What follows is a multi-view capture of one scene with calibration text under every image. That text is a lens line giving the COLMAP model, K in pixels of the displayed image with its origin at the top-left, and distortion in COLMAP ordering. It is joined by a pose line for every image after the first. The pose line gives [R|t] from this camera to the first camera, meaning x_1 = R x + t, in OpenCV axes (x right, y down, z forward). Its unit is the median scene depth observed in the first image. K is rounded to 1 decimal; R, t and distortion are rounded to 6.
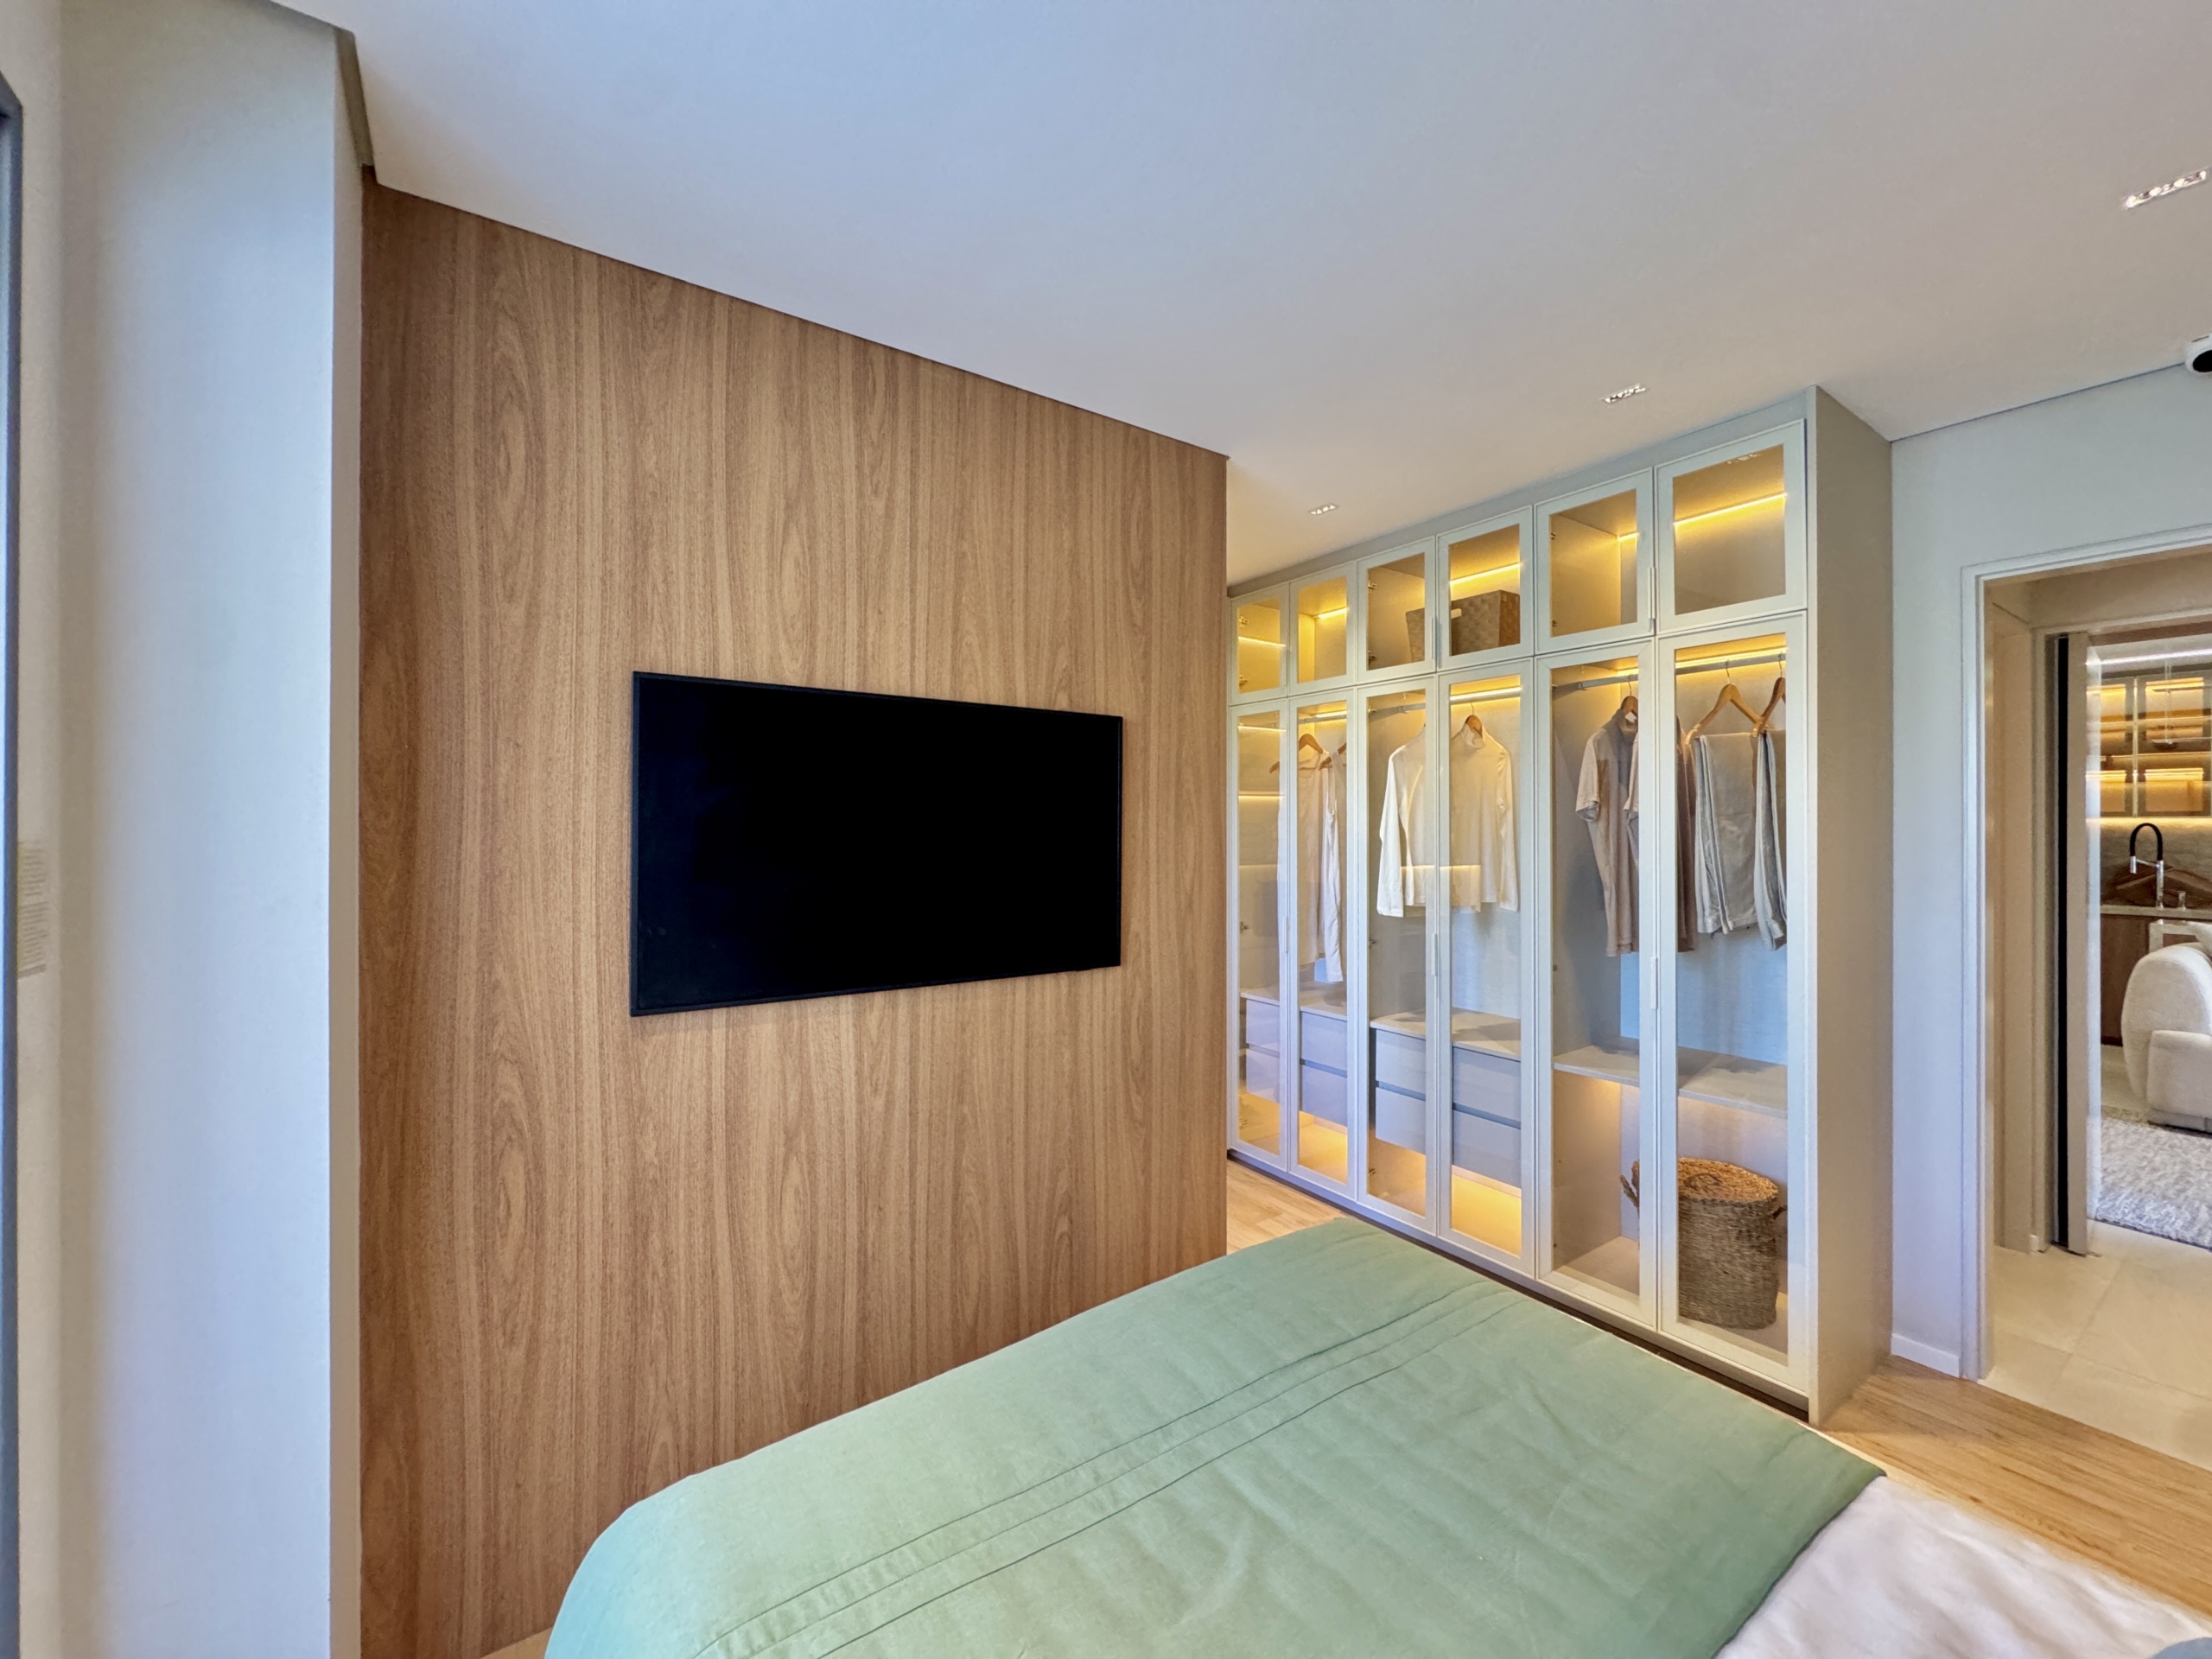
lens RADIAL K [[880.0, 0, 1104.0], [0, 880.0, 824.2], [0, 0, 1]] dist [-0.005852, 0.000280]
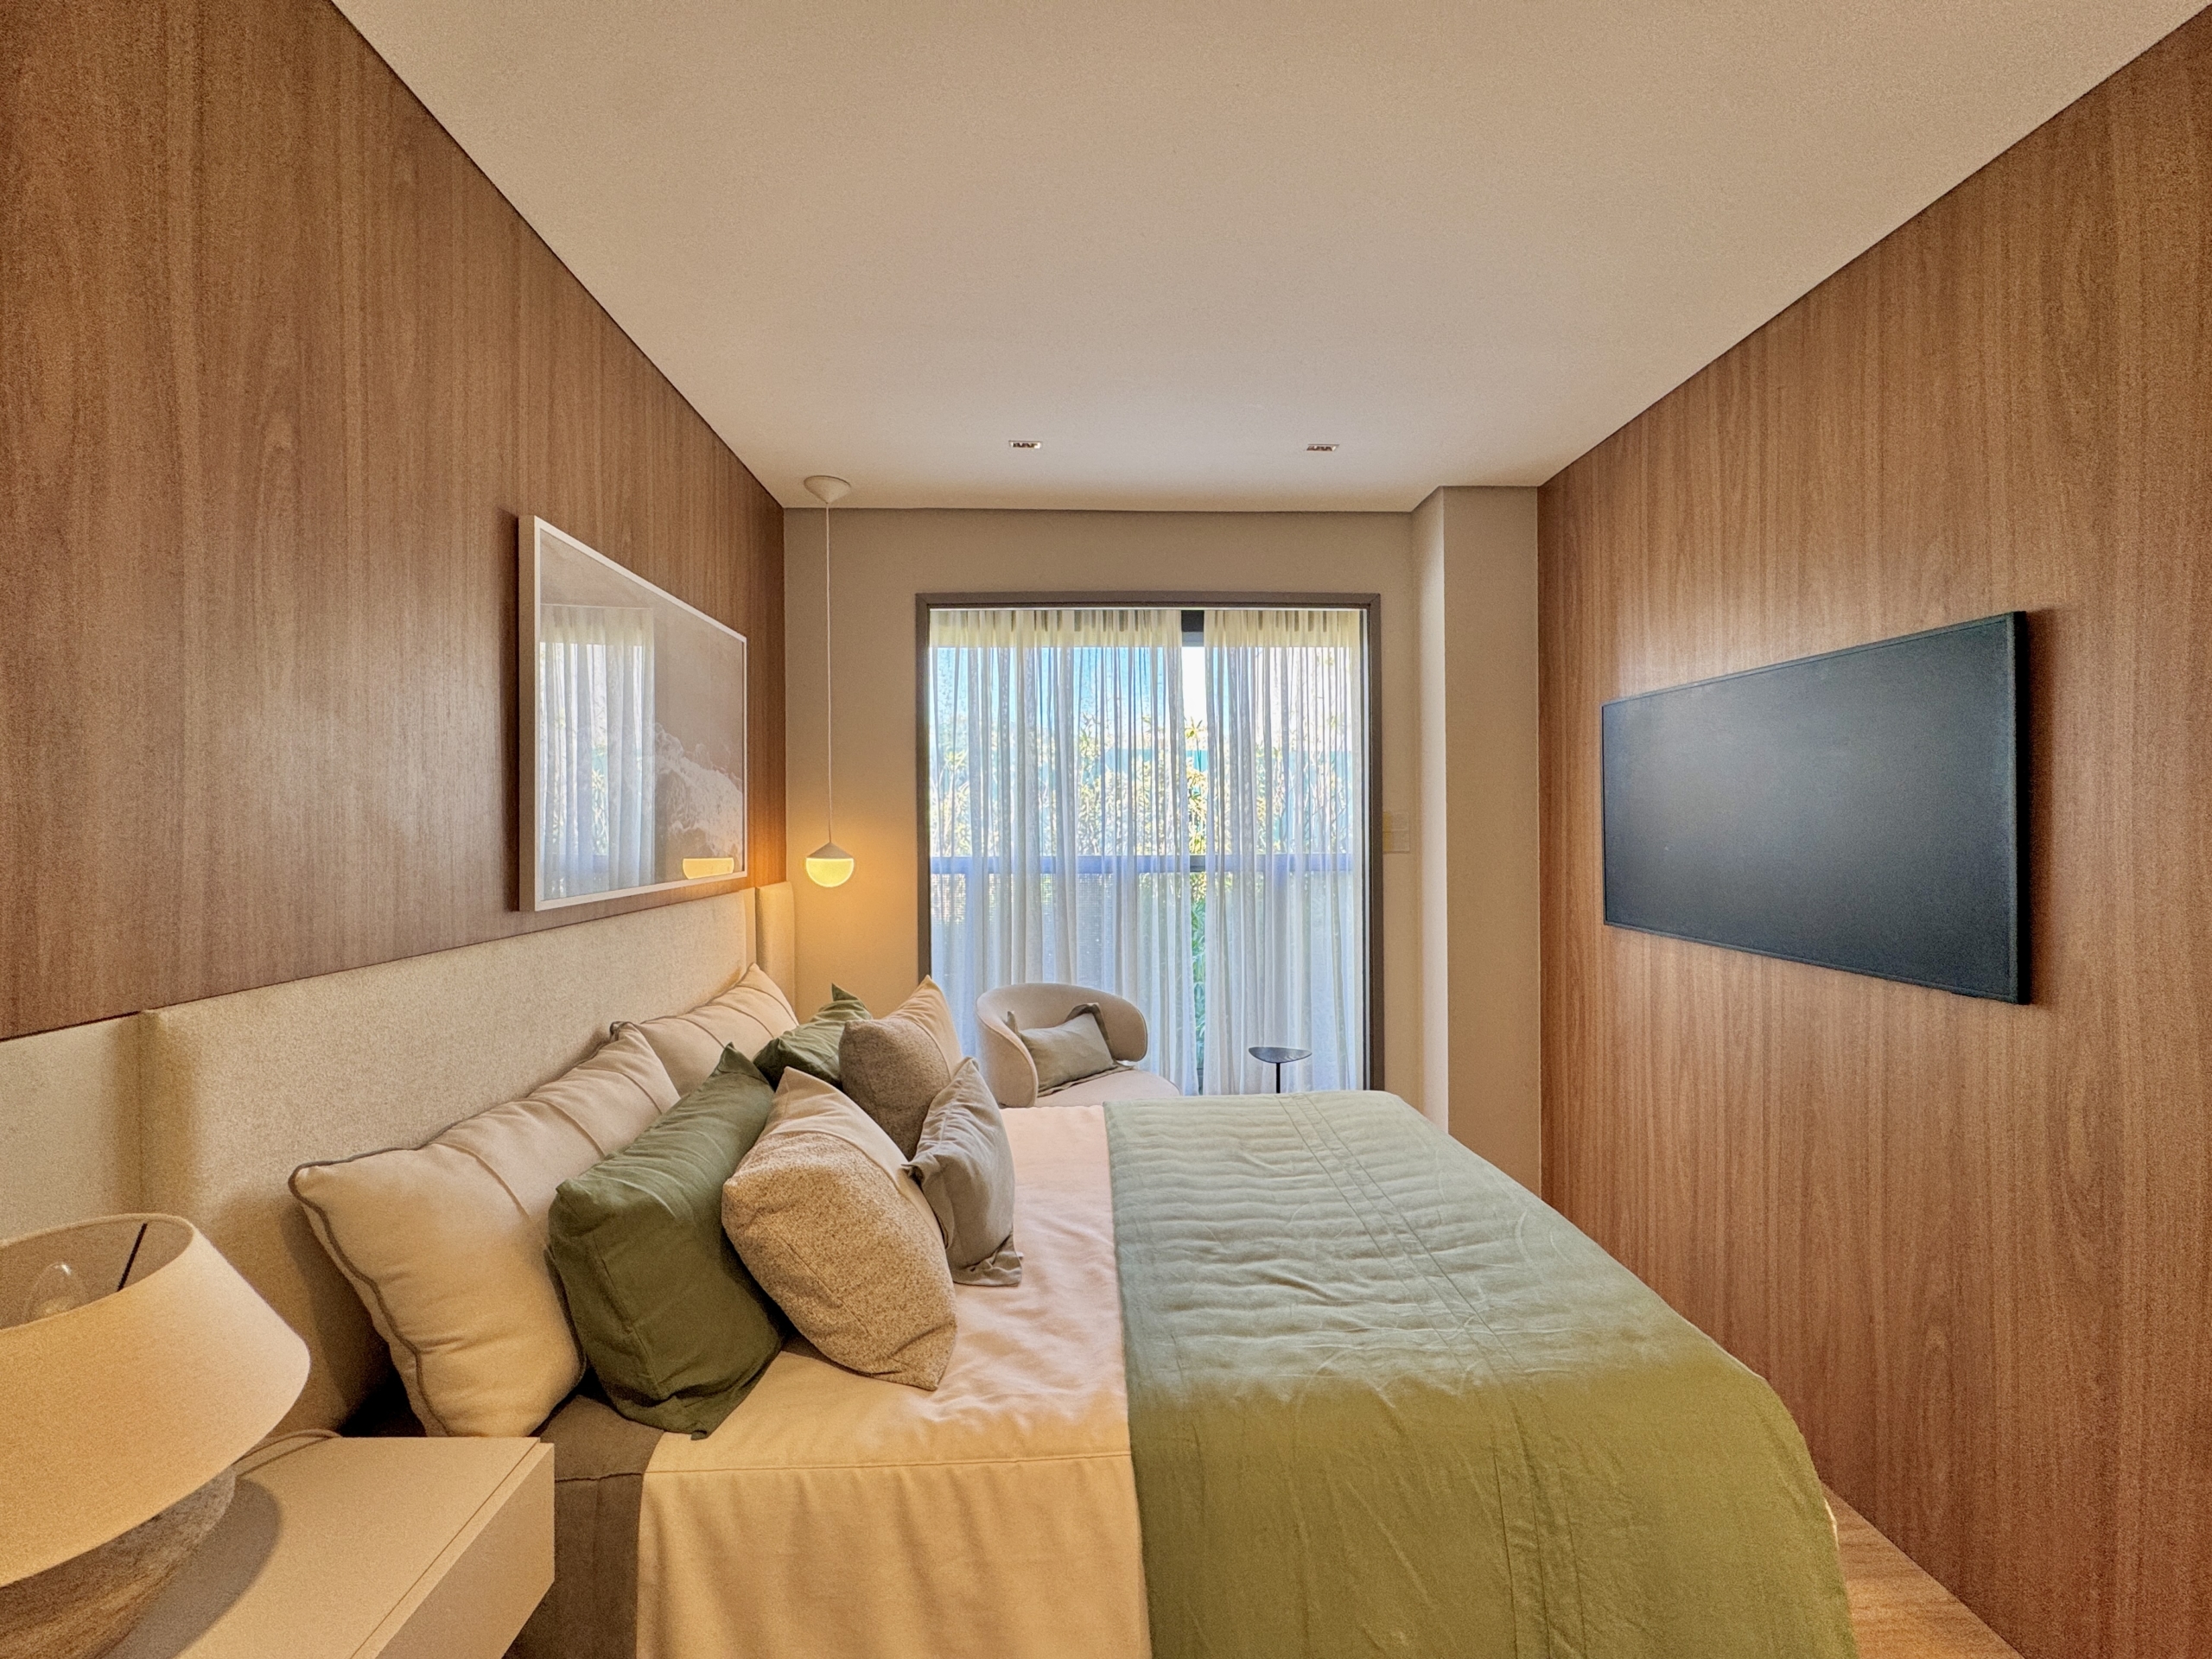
lens RADIAL K [[880.0, 0, 1104.0], [0, 880.0, 824.2], [0, 0, 1]] dist [-0.005852, 0.000280]
pose [[-0.537002, 0.001636, -0.843580, 1.072219], [0.007759, 0.999965, -0.003000, 0.033547], [0.843546, -0.008156, -0.536996, 0.933065]]
